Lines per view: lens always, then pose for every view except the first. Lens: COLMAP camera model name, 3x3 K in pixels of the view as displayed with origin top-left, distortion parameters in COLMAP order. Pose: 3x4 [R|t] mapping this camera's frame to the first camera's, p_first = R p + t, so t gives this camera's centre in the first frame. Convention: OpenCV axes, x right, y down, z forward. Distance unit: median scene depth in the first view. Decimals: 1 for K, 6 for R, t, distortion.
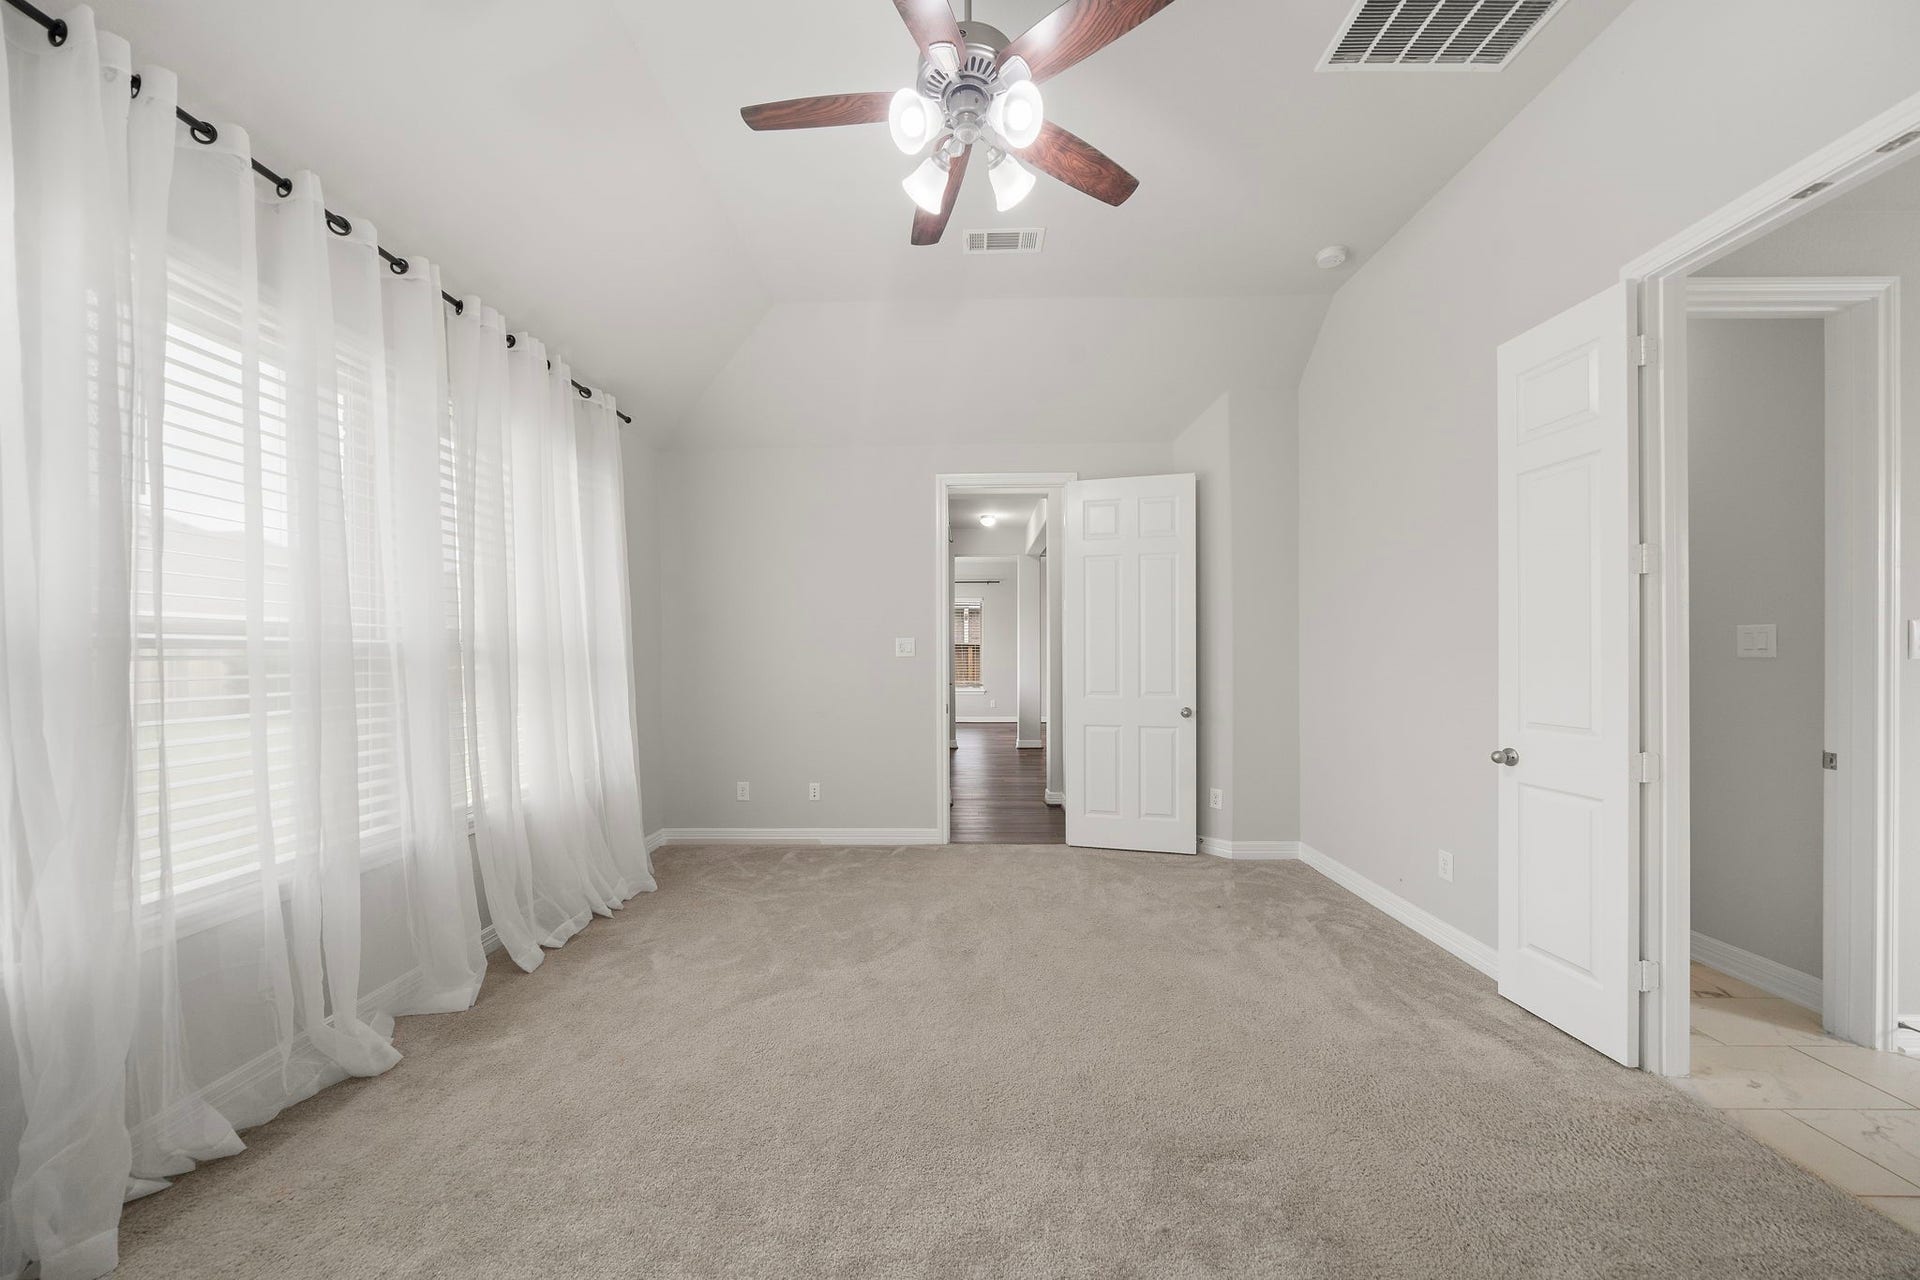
lens RADIAL K [[664.7, 0, 957.8], [0, 664.7, 653.1], [0, 0, 1]] dist [0.000343, 0.000017]
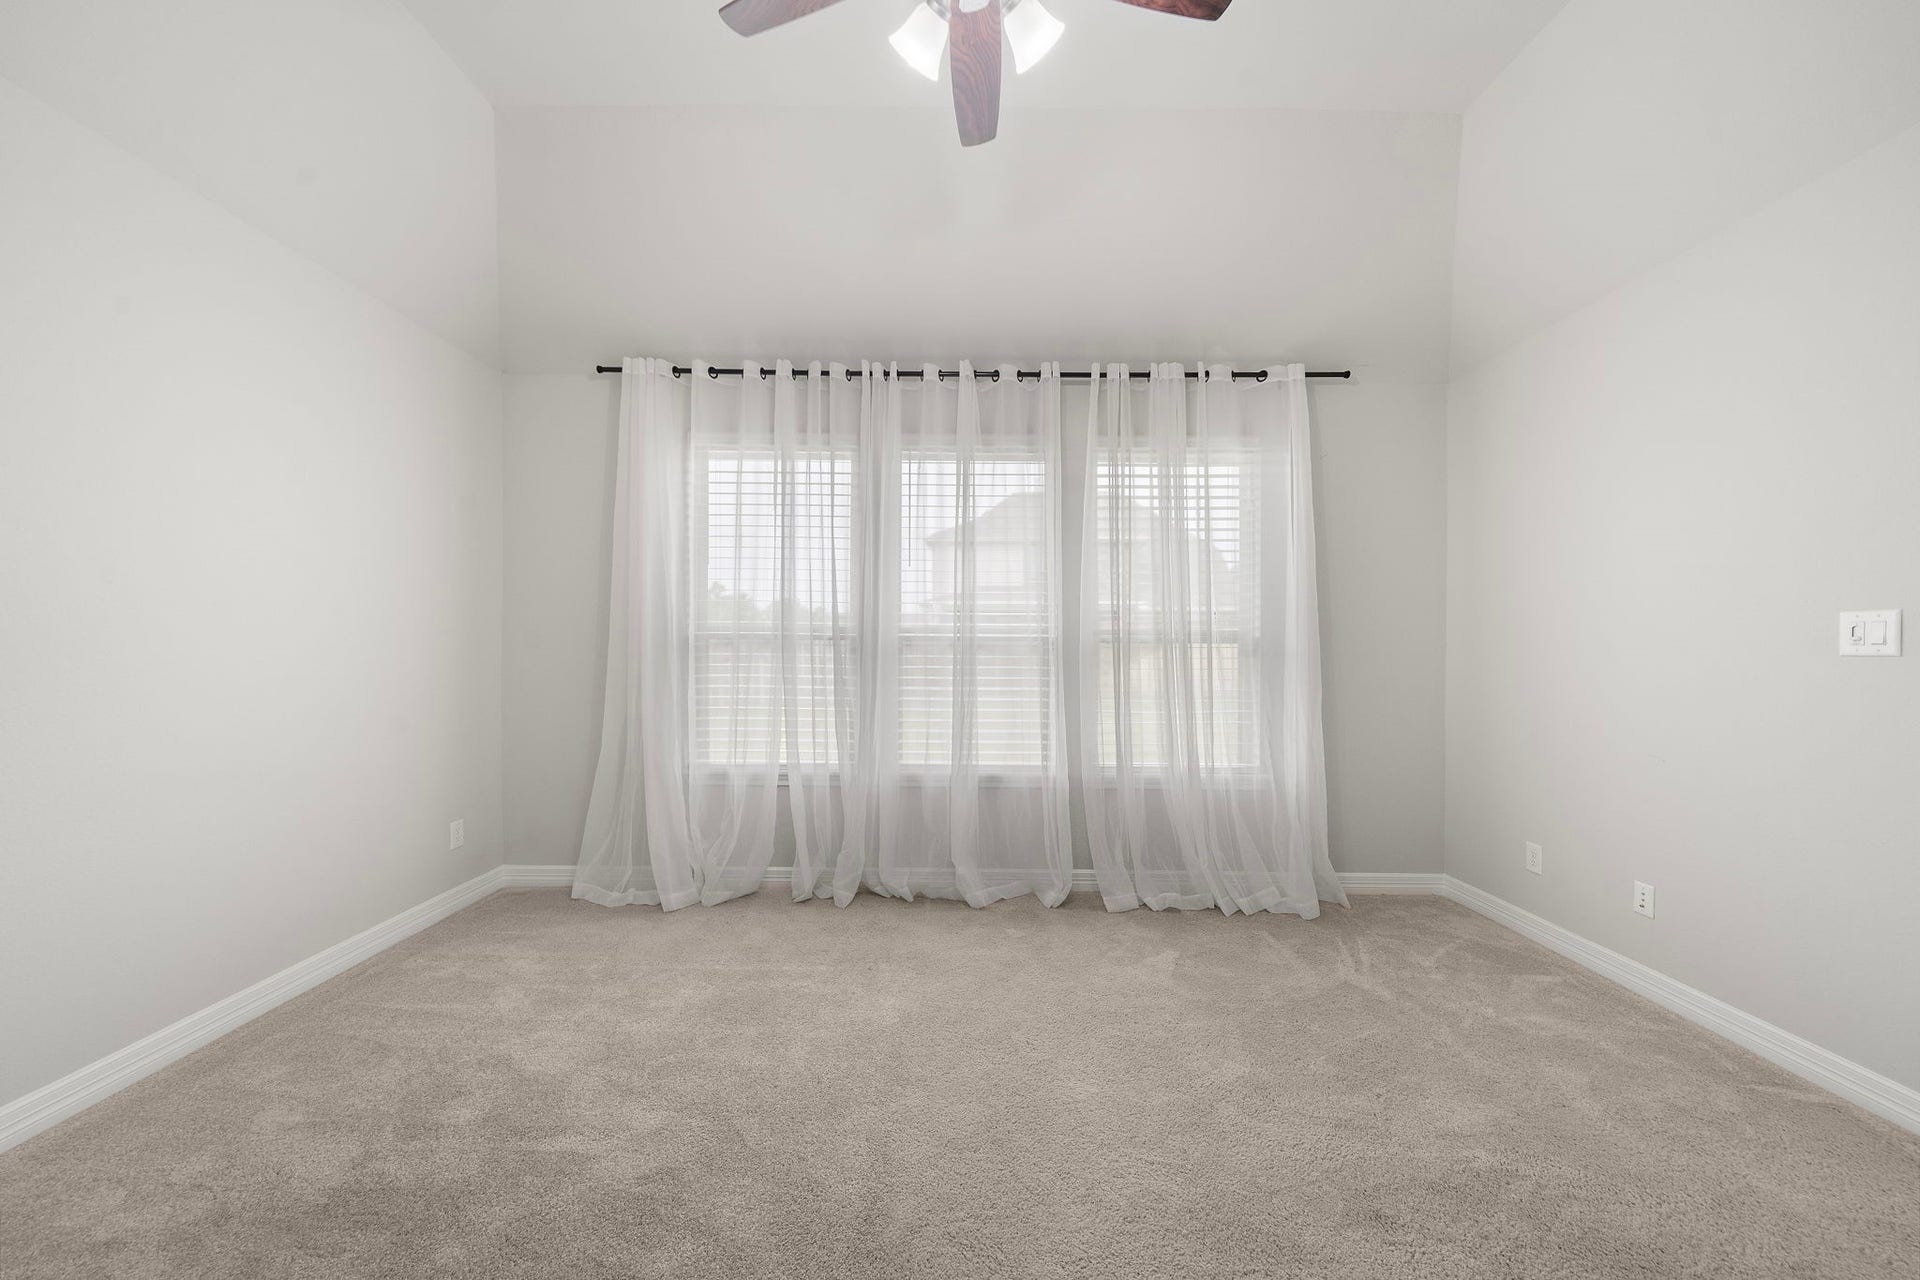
lens RADIAL K [[664.7, 0, 957.8], [0, 664.7, 653.1], [0, 0, 1]] dist [0.000343, 0.000017]
pose [[0.010771, 0.019008, -0.999761, 0.550759], [-0.003710, 0.999813, 0.018969, -0.003218], [0.999935, 0.003505, 0.010839, 0.739375]]
